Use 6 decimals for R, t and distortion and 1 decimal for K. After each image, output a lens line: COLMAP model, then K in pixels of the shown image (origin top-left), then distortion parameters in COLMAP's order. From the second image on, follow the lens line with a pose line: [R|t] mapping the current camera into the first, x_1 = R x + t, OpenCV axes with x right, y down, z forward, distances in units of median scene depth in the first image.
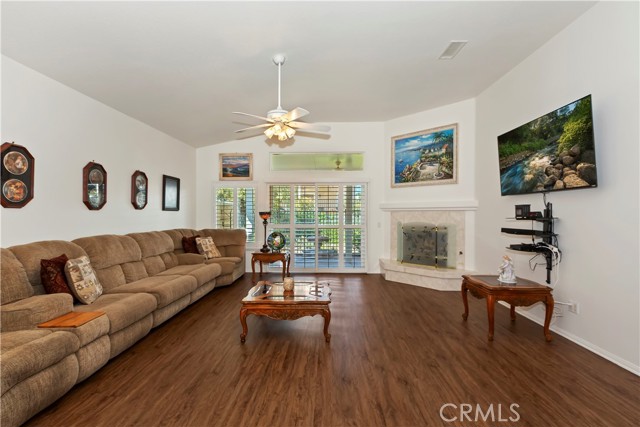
lens RADIAL K [[285.6, 0, 320.0], [0, 285.6, 210.7], [0, 0, 1]] dist [0.000924, -0.000884]
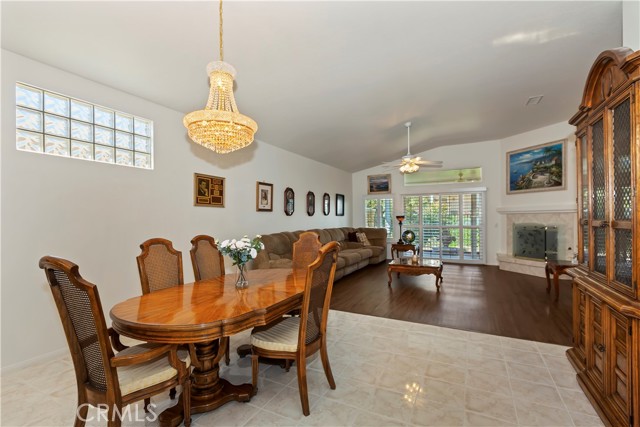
lens RADIAL K [[285.6, 0, 320.6], [0, 285.6, 219.9], [0, 0, 1]] dist [0.000924, -0.000884]
pose [[0.896970, -0.008128, -0.442016, 0.138017], [0.014104, 0.999848, 0.010235, 0.005536], [0.441865, -0.015414, 0.896949, -0.771102]]
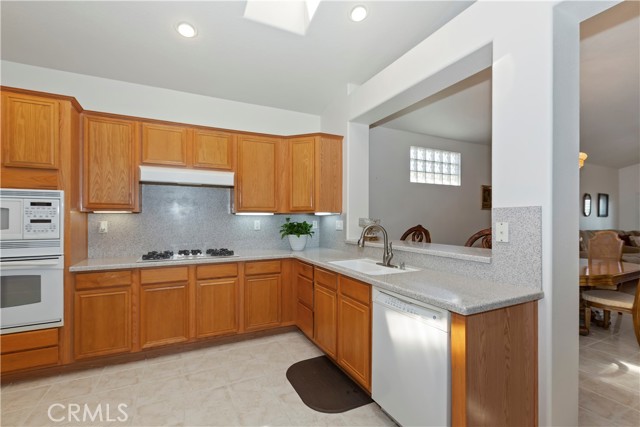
lens RADIAL K [[285.6, 0, 324.9], [0, 285.6, 219.1], [0, 0, 1]] dist [0.000924, -0.000884]
pose [[0.468661, -0.004694, -0.883366, 0.167720], [0.005751, 0.999981, -0.002262, 0.007096], [0.883359, -0.004020, 0.468679, -1.515969]]
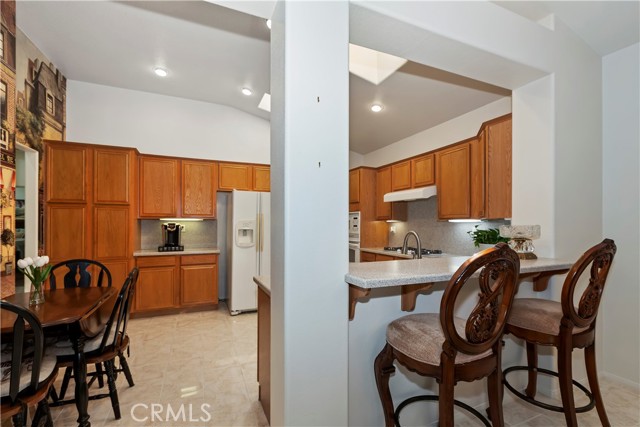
lens RADIAL K [[285.6, 0, 316.0], [0, 285.6, 222.1], [0, 0, 1]] dist [0.000924, -0.000884]
pose [[-0.910222, -0.009852, -0.414003, 0.064436], [-0.005186, 0.999910, -0.012392, 0.006134], [0.414088, -0.009132, -0.910191, -0.497923]]
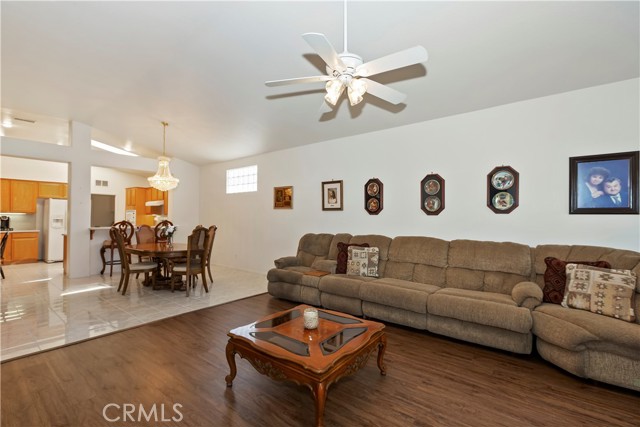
lens RADIAL K [[285.6, 0, 317.2], [0, 285.6, 214.2], [0, 0, 1]] dist [0.000924, -0.000884]
pose [[-0.602106, -0.015116, -0.798273, 0.436291], [-0.003681, 0.999863, -0.016157, 0.013976], [0.798407, -0.006790, -0.602079, 1.451176]]
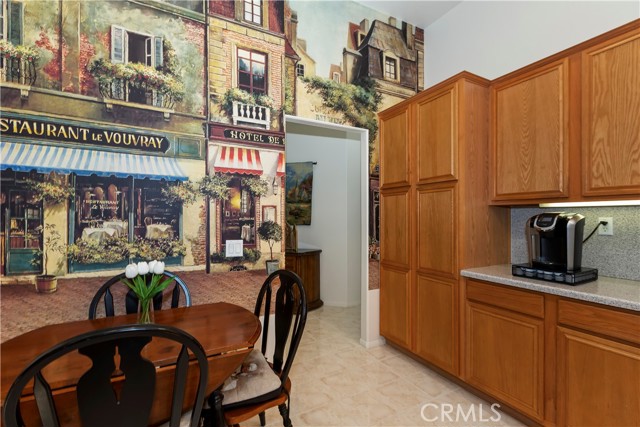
lens RADIAL K [[285.6, 0, 320.9], [0, 285.6, 217.4], [0, 0, 1]] dist [0.000924, -0.000884]
pose [[-0.492199, -0.006040, 0.870462, -0.125692], [-0.006886, 0.999972, 0.003045, 0.007865], [-0.870455, -0.004496, -0.492227, -1.281549]]
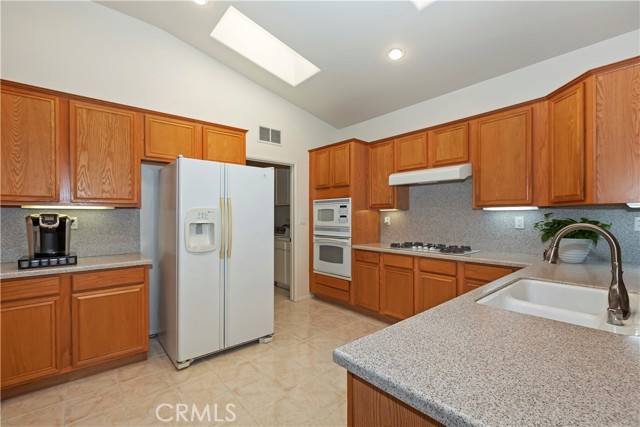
lens RADIAL K [[285.6, 0, 321.0], [0, 285.6, 216.3], [0, 0, 1]] dist [0.000924, -0.000884]
pose [[-0.743181, 0.001180, -0.669089, 0.096643], [0.002464, 0.999996, -0.000973, 0.006962], [0.669085, -0.002371, -0.743182, -0.984956]]
